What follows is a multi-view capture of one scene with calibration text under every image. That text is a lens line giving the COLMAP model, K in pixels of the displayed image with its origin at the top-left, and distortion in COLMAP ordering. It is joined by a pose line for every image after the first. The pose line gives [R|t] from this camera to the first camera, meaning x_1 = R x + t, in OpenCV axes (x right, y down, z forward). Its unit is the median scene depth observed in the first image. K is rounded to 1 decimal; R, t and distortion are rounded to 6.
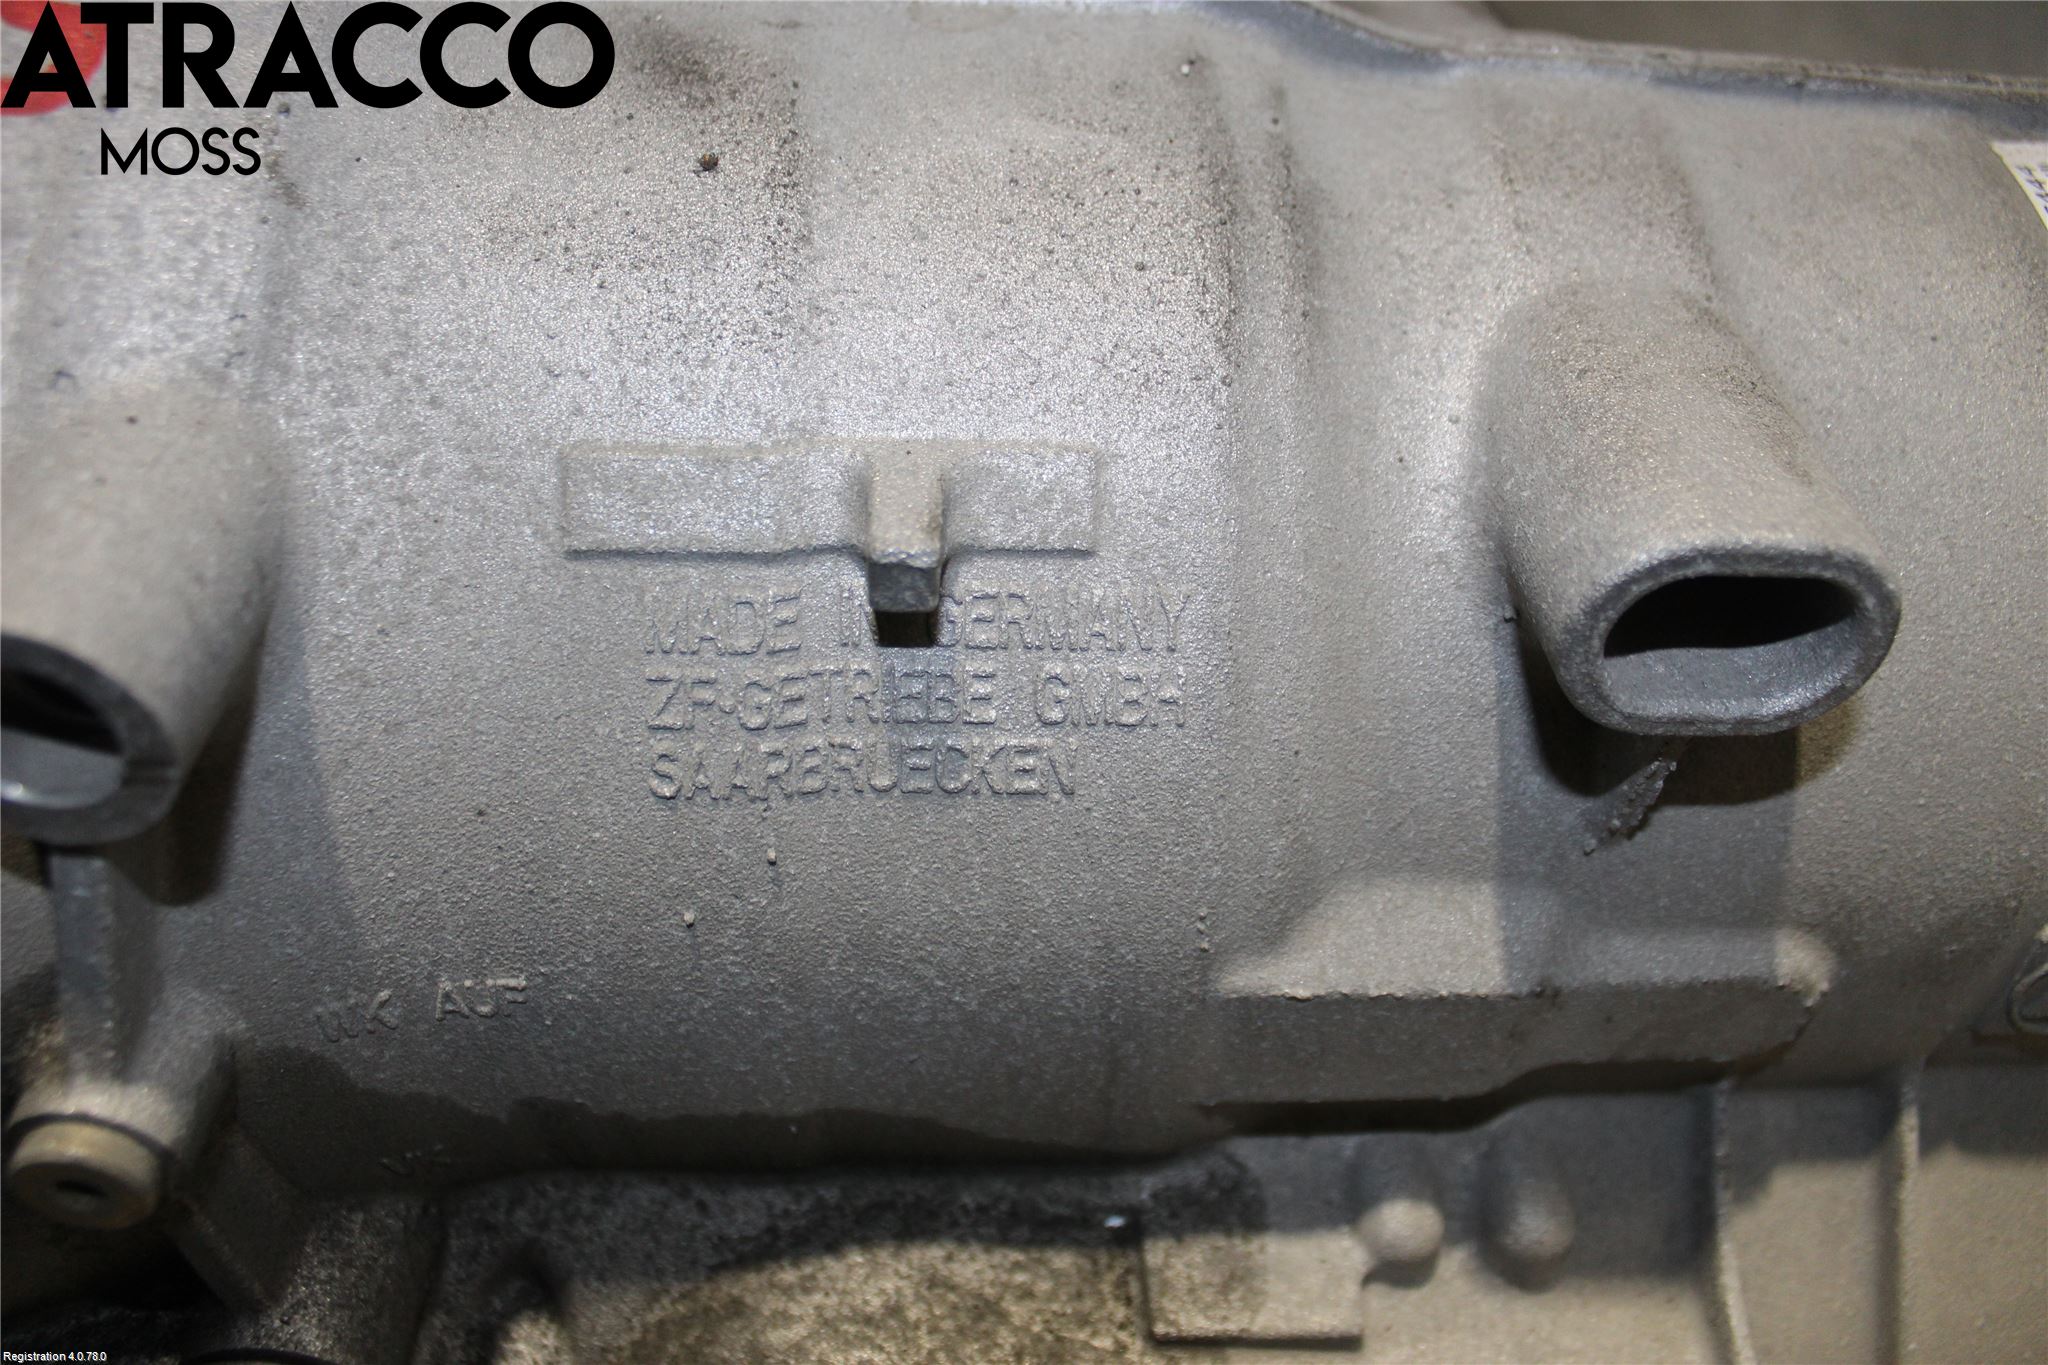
lens RADIAL K [[1658.2, 0, 1024.0], [0, 1658.2, 682.5], [0, 0, 1]] dist [-0.168424, 0.135997]
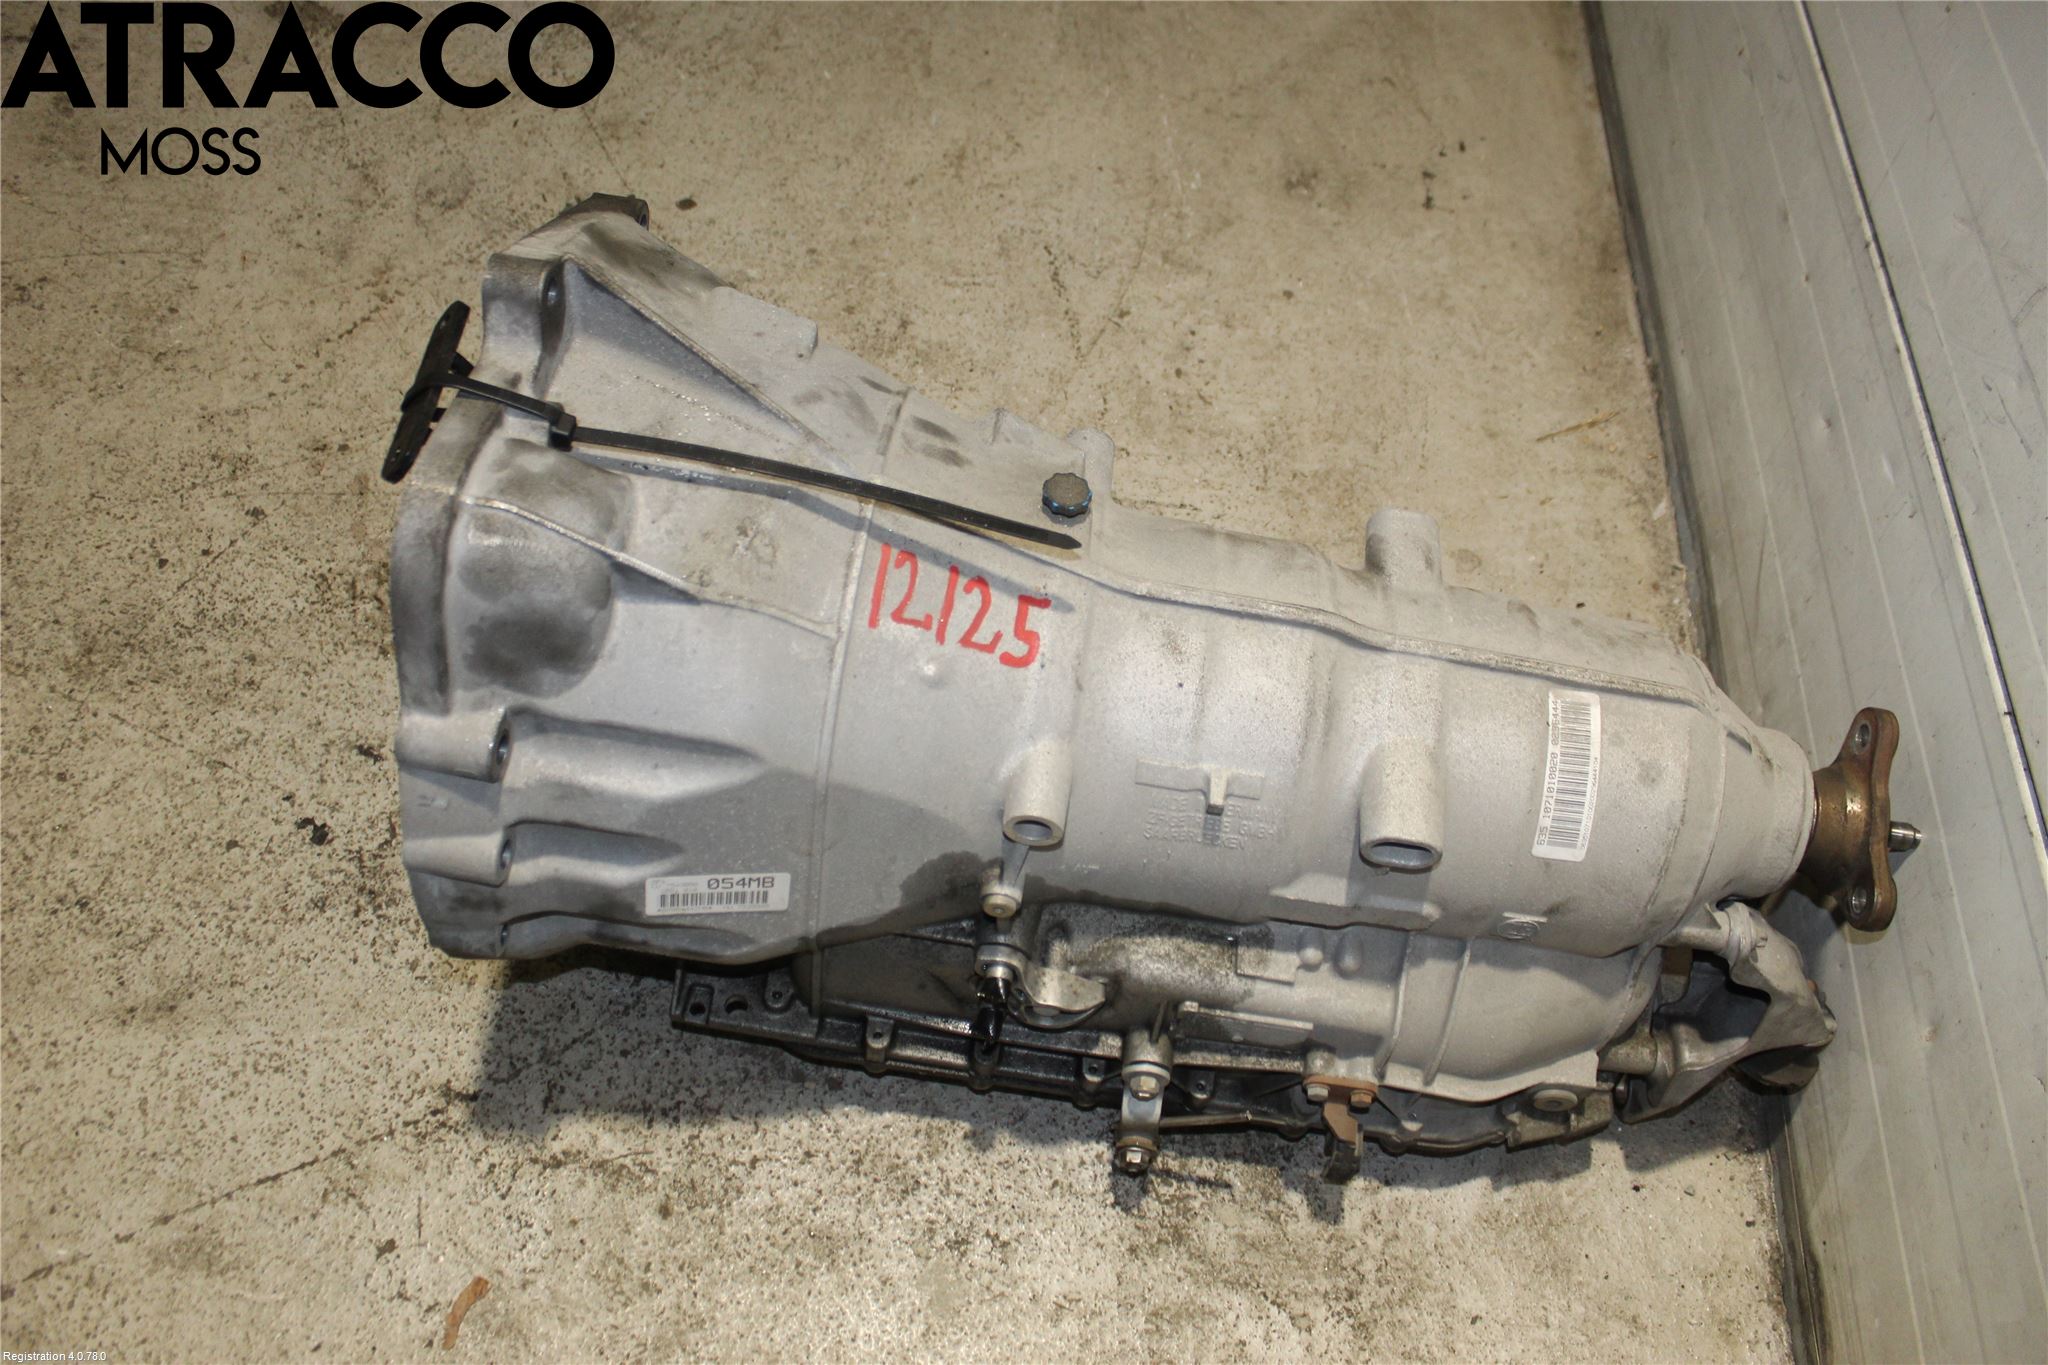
lens RADIAL K [[1658.2, 0, 1024.0], [0, 1658.2, 682.5], [0, 0, 1]] dist [-0.168424, 0.135997]
pose [[0.986332, 0.158396, -0.045392, -0.316063], [-0.141559, 0.955575, 0.258529, -1.071306], [0.084326, -0.248570, 0.964936, -2.365264]]
